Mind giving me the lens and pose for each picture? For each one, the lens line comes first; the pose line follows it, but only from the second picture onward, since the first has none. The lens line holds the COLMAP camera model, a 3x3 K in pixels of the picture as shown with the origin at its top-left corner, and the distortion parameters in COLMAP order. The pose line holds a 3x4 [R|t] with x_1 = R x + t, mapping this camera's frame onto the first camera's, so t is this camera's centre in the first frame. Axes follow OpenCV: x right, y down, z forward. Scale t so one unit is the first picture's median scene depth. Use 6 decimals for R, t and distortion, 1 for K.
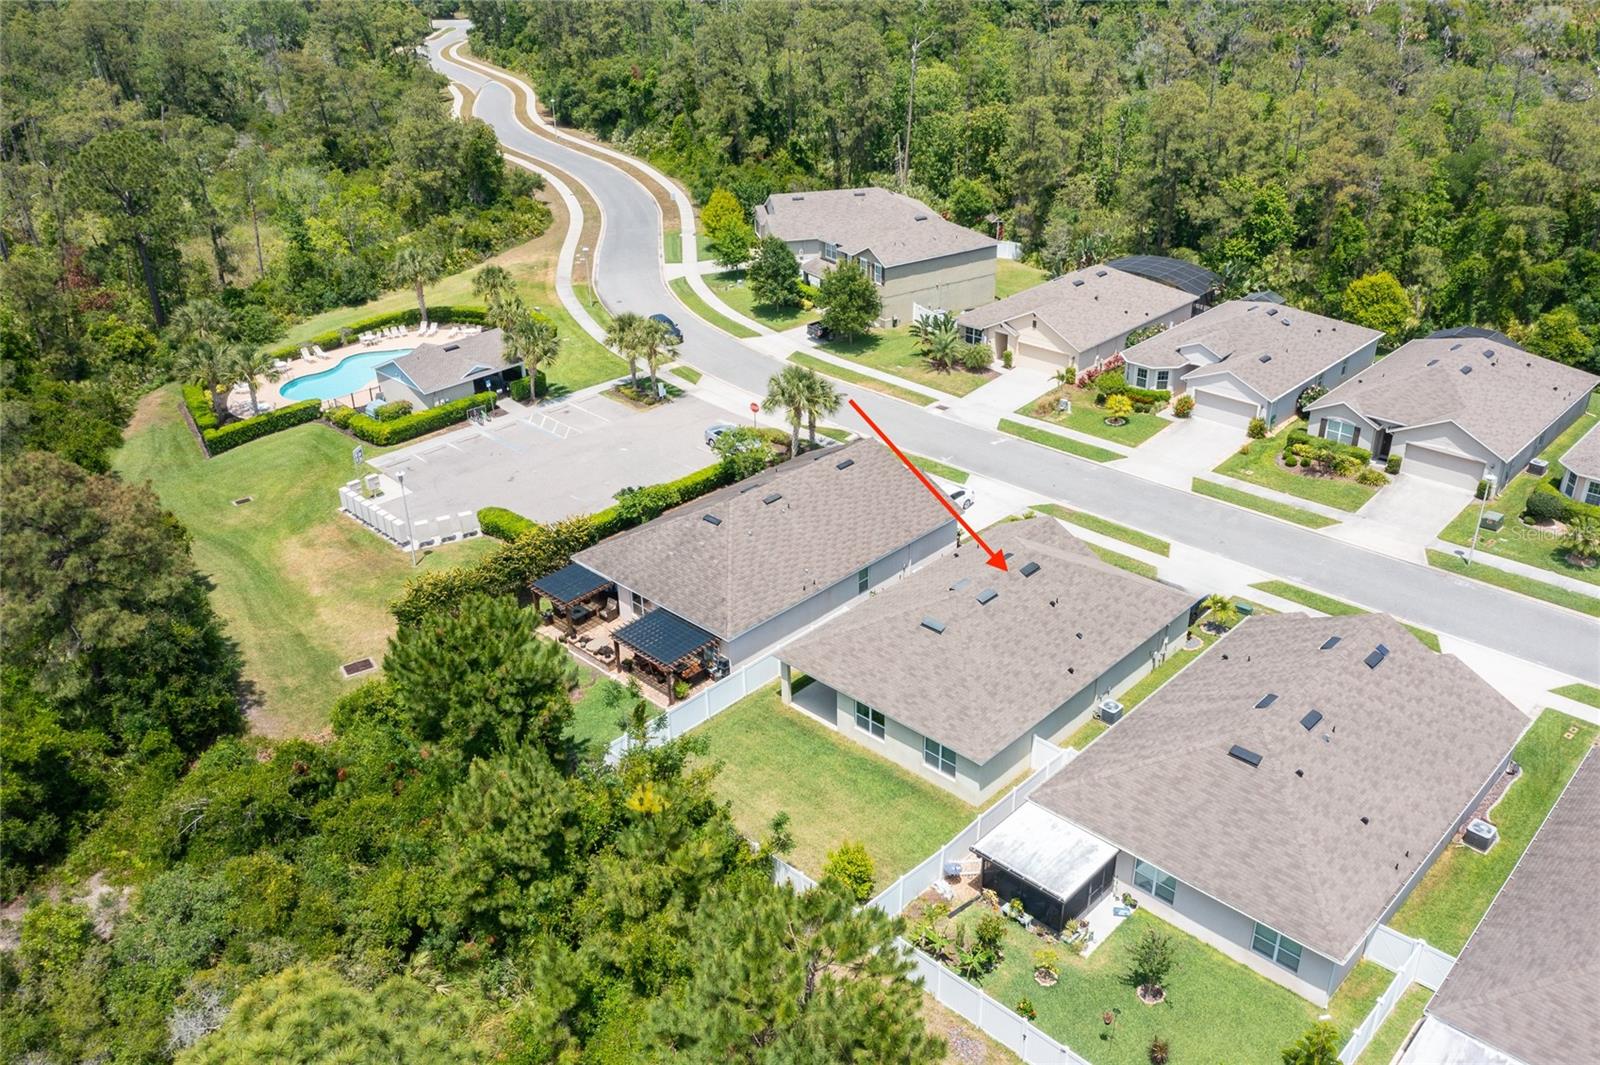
lens RADIAL K [[1273.5, 0, 800.0], [0, 1273.5, 532.5], [0, 0, 1]] dist [0.001343, 0.000201]
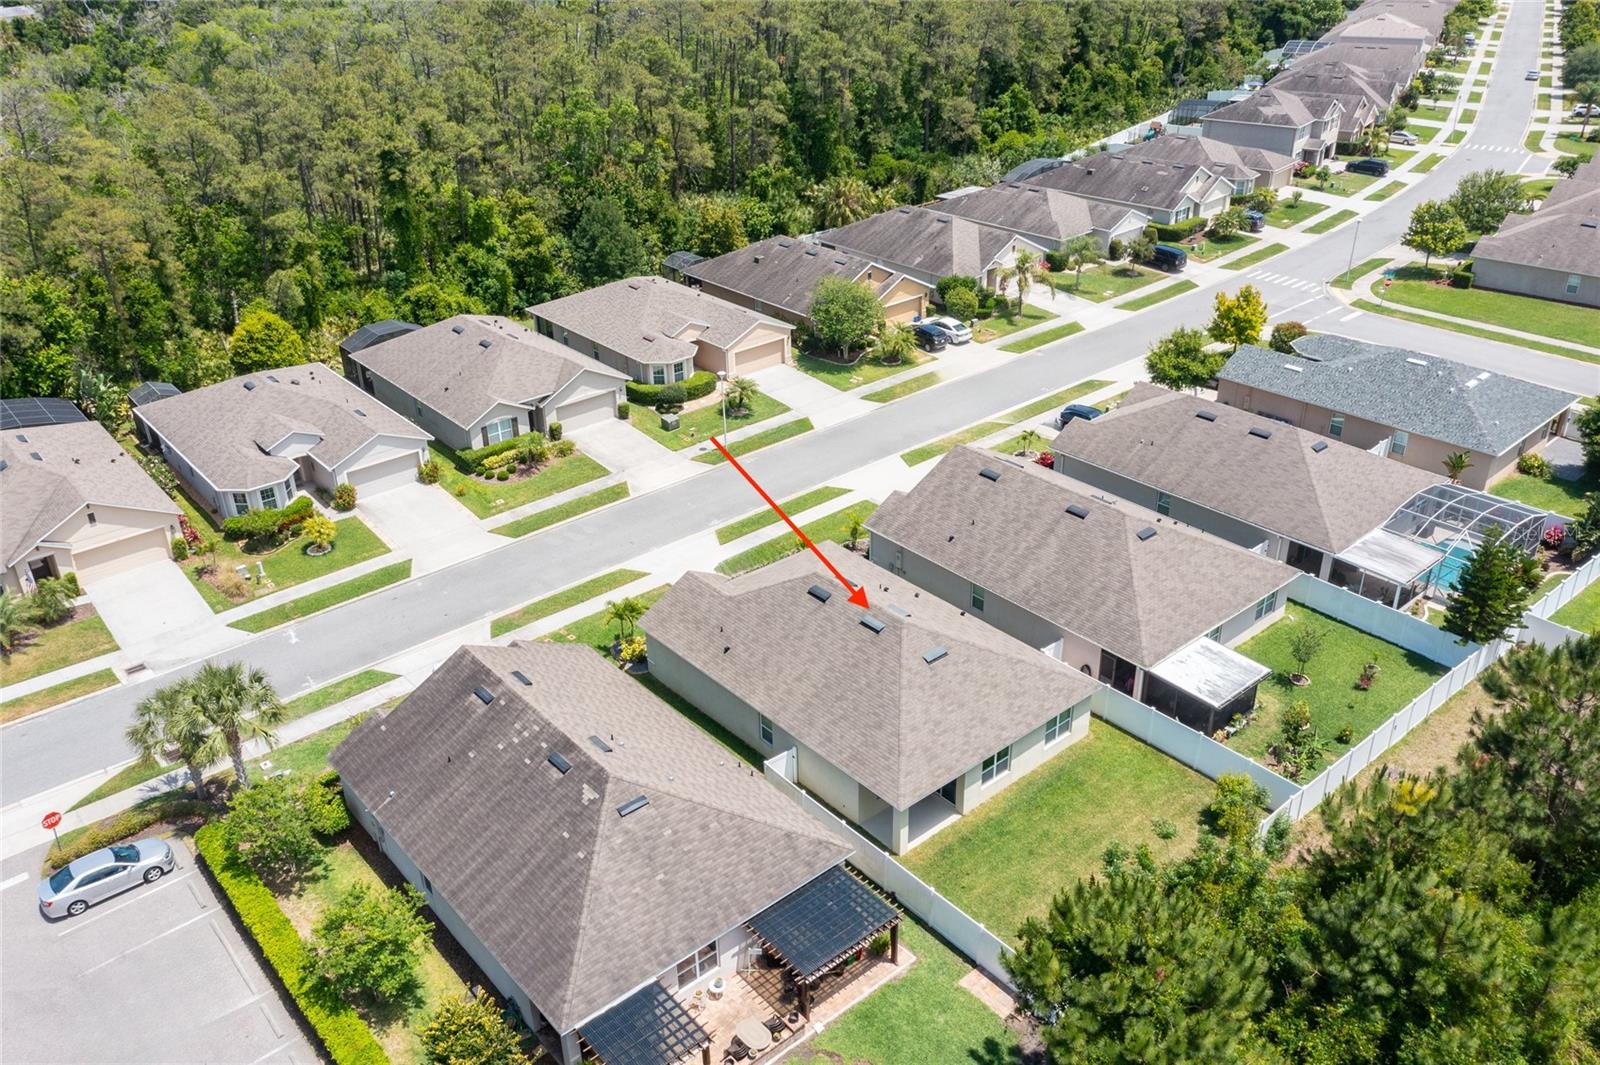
lens RADIAL K [[1273.5, 0, 800.0], [0, 1273.5, 532.5], [0, 0, 1]] dist [0.001343, 0.000201]
pose [[0.115170, -0.461946, 0.879399, -0.465856], [0.479823, 0.801030, 0.357939, -0.259617], [-0.869773, 0.380732, 0.313907, 0.507945]]
